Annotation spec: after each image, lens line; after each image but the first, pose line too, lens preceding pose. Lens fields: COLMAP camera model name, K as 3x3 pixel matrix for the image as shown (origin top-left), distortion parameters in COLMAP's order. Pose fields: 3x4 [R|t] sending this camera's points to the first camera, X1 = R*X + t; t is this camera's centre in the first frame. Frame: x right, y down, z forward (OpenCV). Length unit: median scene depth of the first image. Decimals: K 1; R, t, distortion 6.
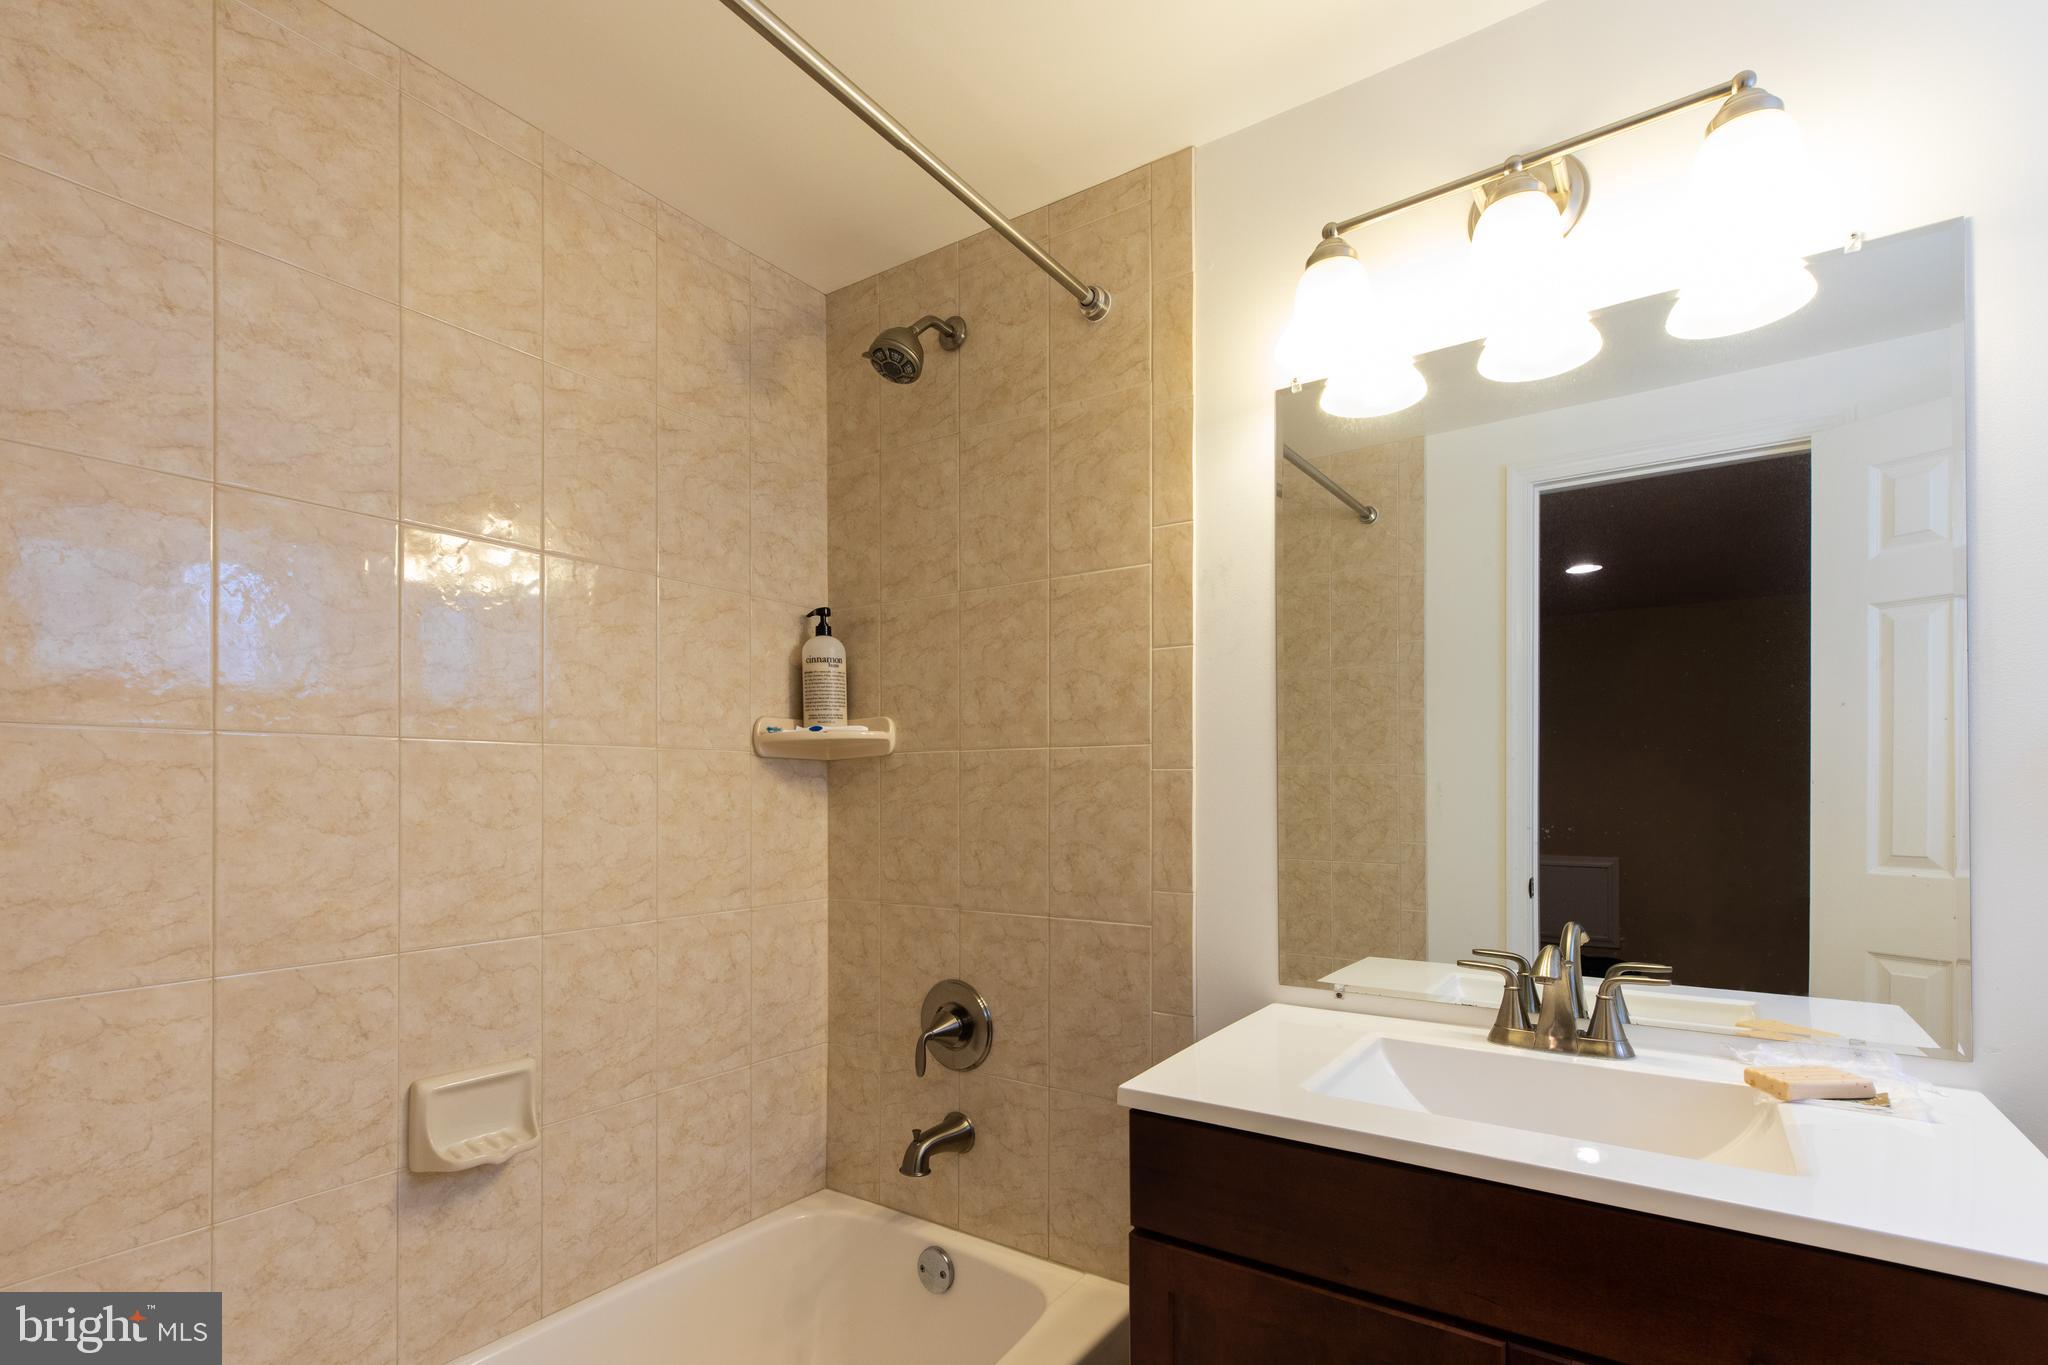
lens RADIAL K [[954.7, 0, 1028.5], [0, 954.7, 746.0], [0, 0, 1]] dist [0.004677, -0.000351]
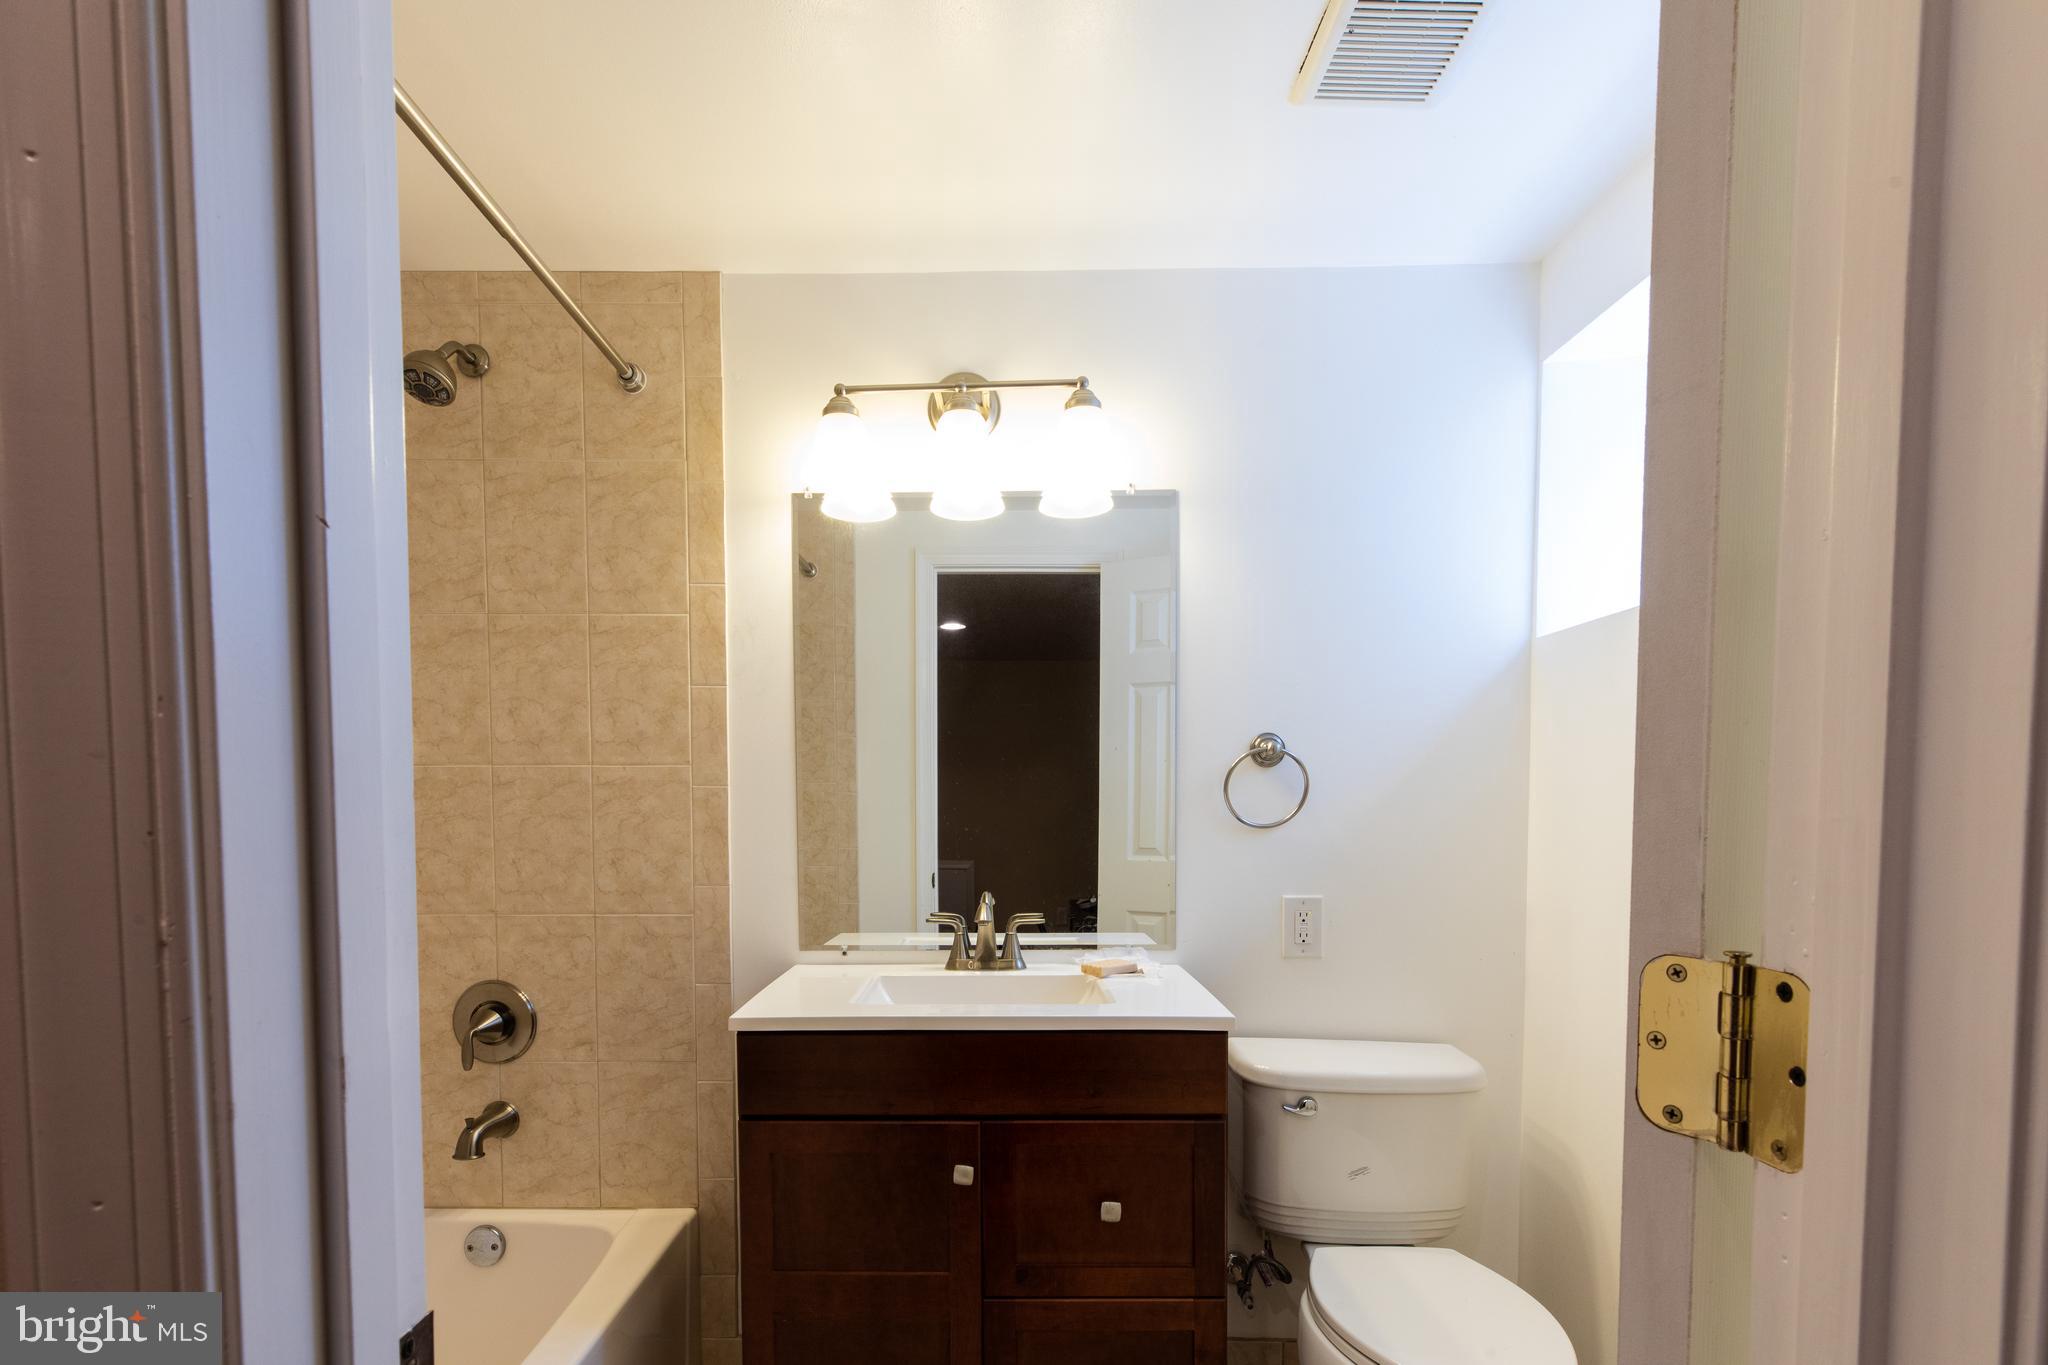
lens RADIAL K [[910.5, 0, 1019.3], [0, 910.5, 682.2], [0, 0, 1]] dist [0.001761, -0.000109]
pose [[0.819950, 0.082091, 0.566518, -0.195778], [-0.028949, 0.994344, -0.102185, -0.000780], [-0.571703, 0.067386, 0.817689, -0.195495]]
